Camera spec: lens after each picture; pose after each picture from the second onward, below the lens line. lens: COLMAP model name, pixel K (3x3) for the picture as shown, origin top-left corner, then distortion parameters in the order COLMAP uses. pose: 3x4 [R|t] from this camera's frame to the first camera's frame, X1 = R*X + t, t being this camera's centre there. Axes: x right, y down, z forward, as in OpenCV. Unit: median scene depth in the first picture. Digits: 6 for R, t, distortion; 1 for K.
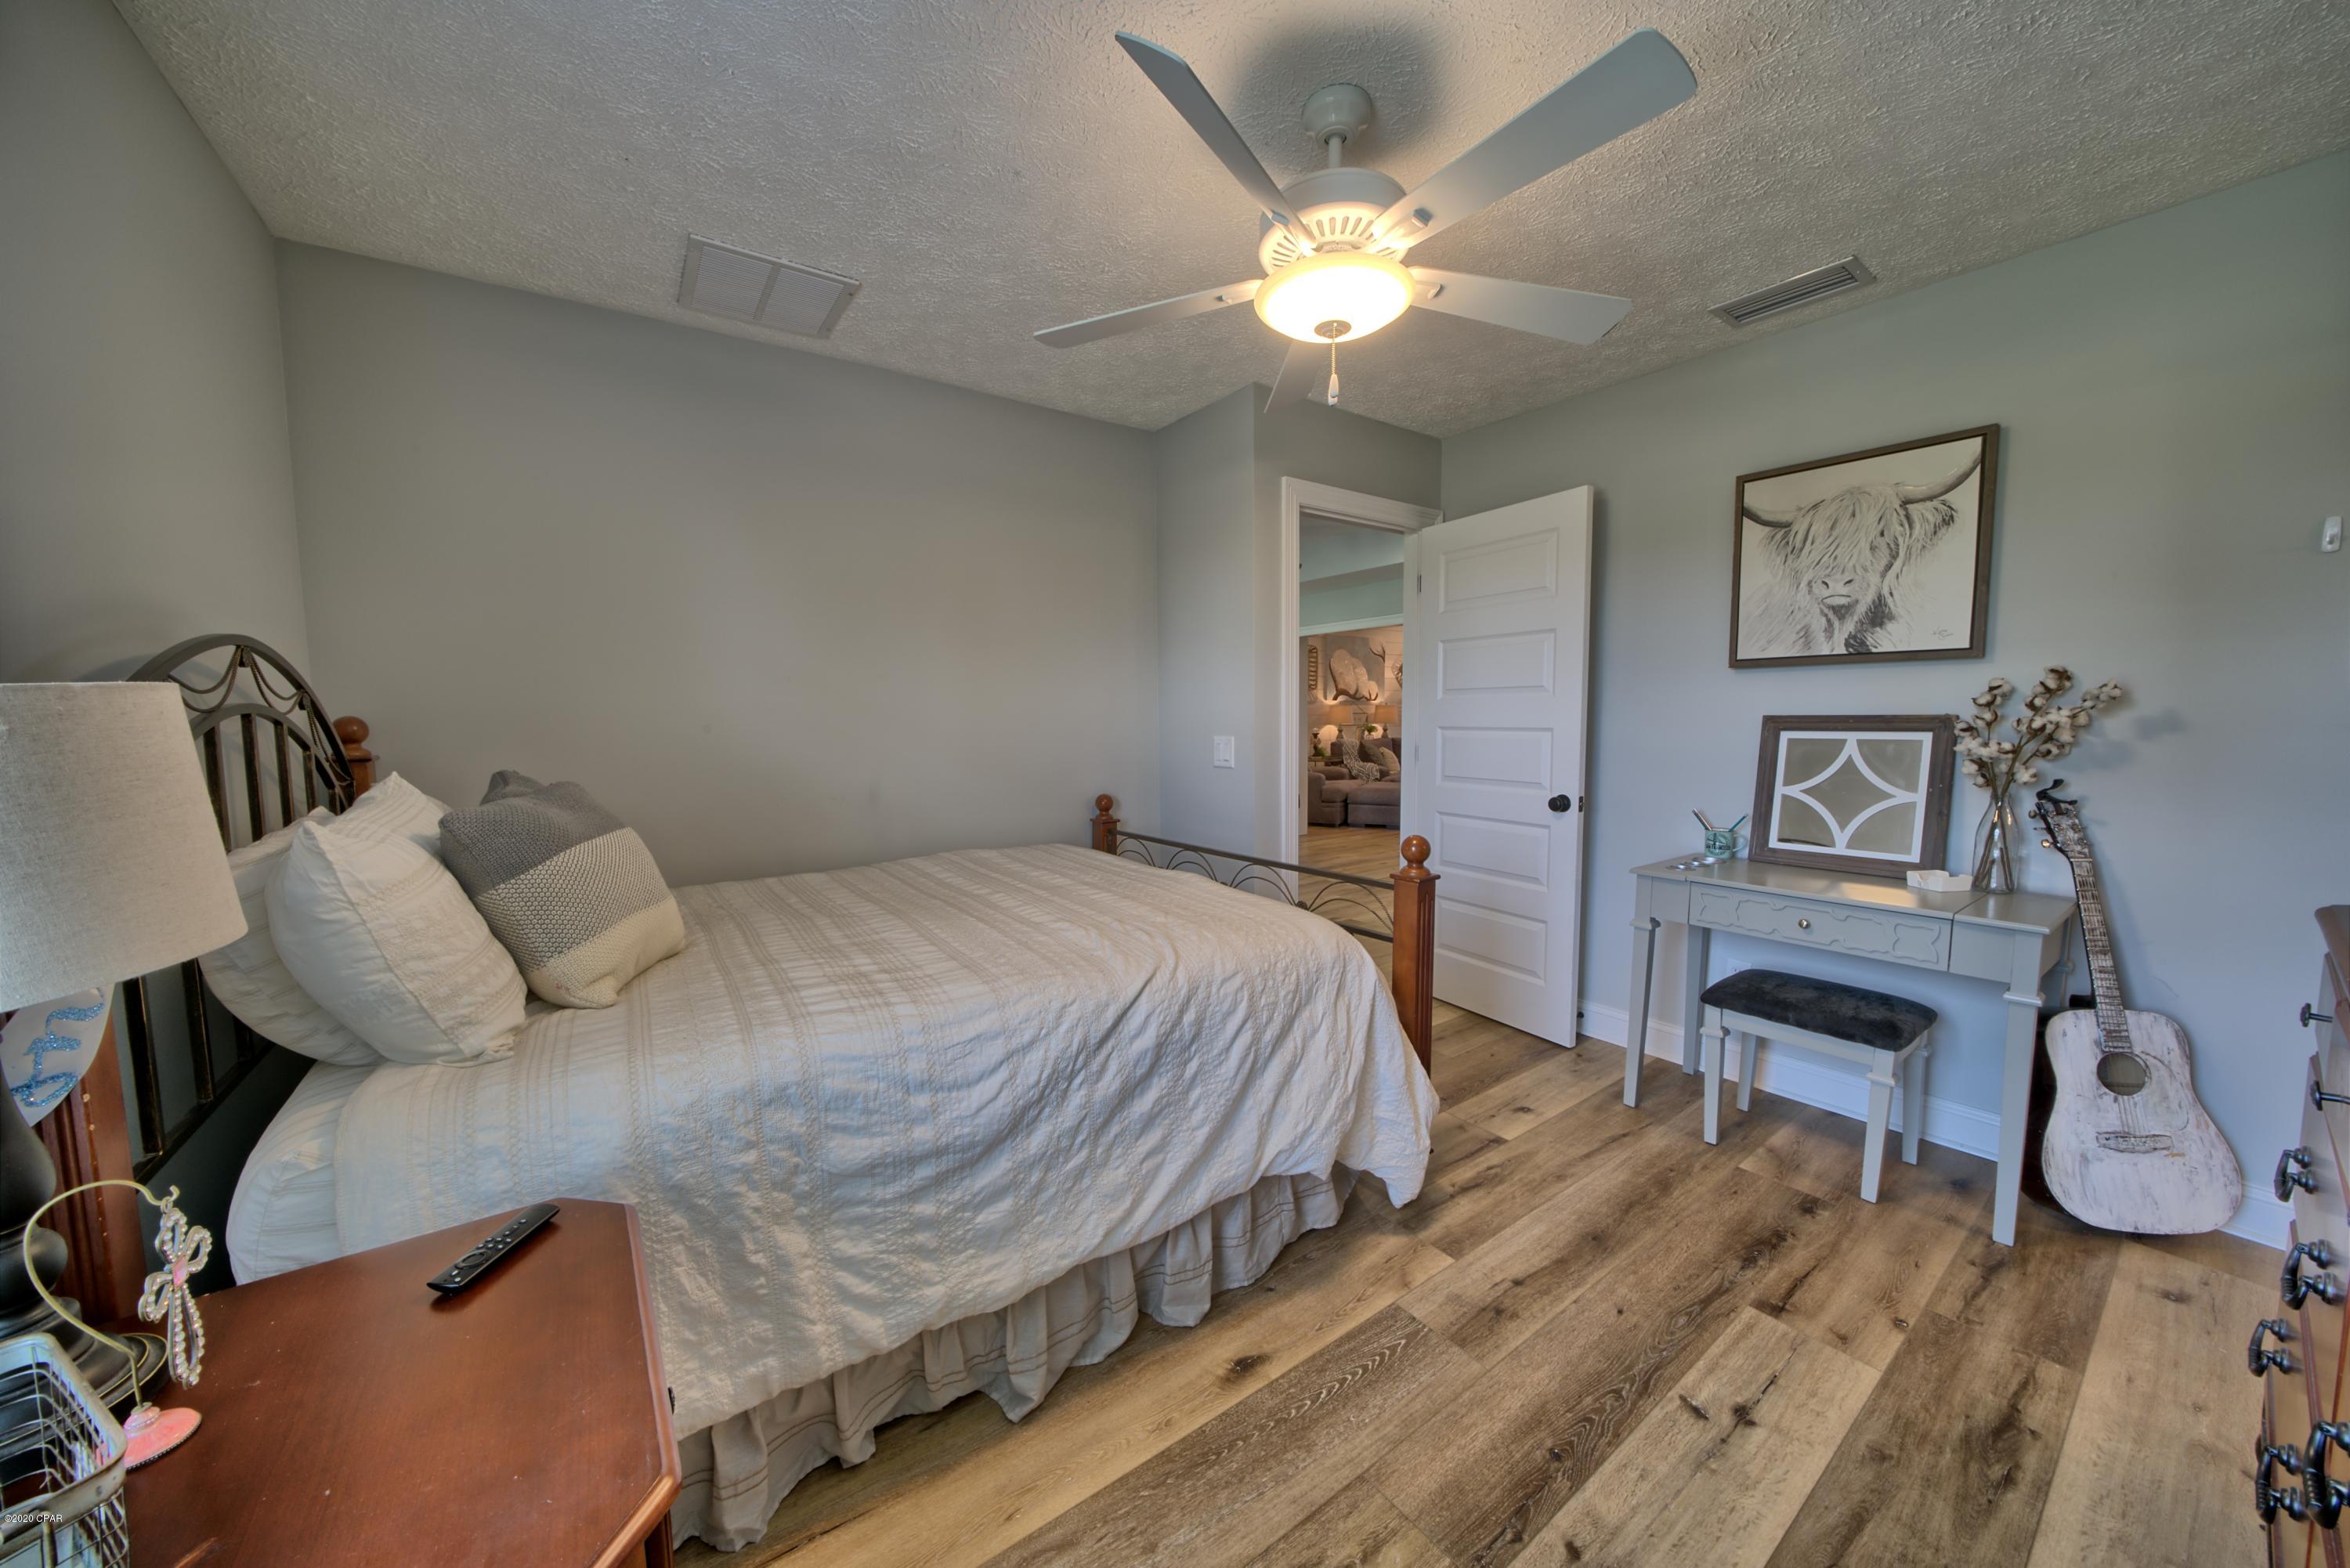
lens RADIAL K [[810.6, 0, 1168.3], [0, 810.6, 783.9], [0, 0, 1]] dist [-0.025635, 0.002131]
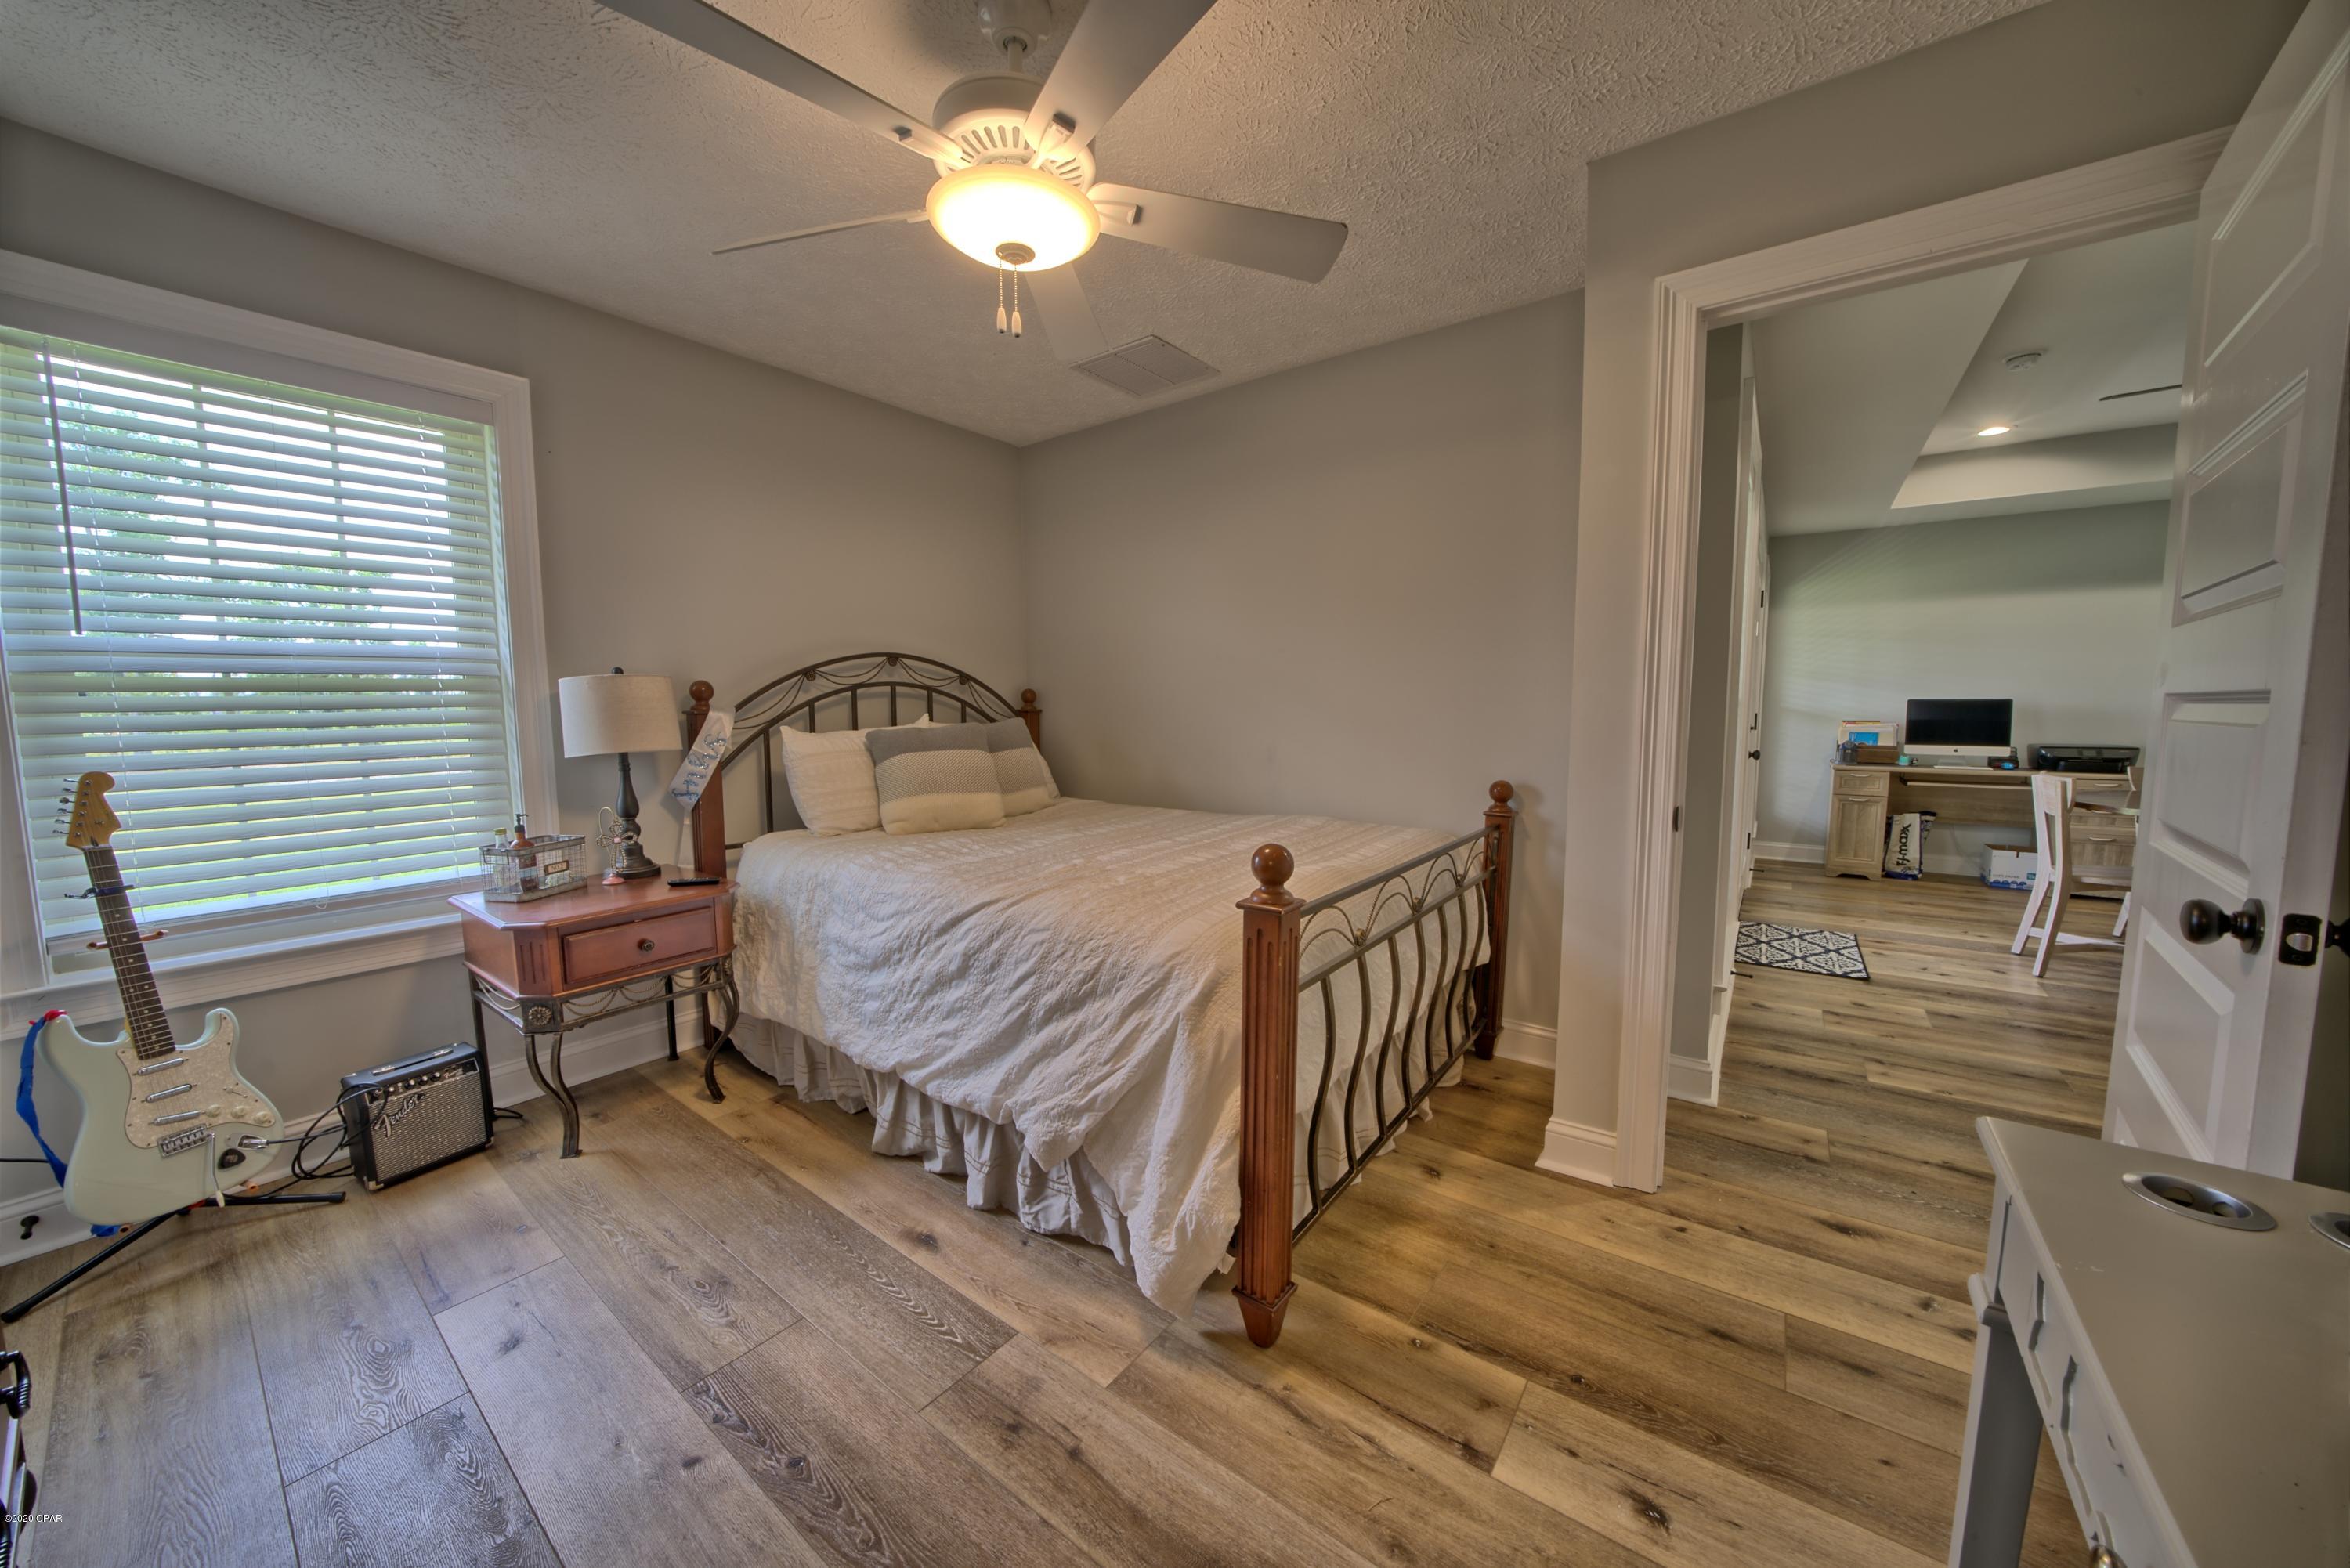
lens RADIAL K [[810.6, 0, 1168.3], [0, 810.6, 783.9], [0, 0, 1]] dist [-0.025635, 0.002131]
pose [[0.299062, 0.098591, -0.949127, 1.190353], [-0.075419, 0.993979, 0.079486, -0.044823], [0.951248, 0.047811, 0.304697, 0.912943]]
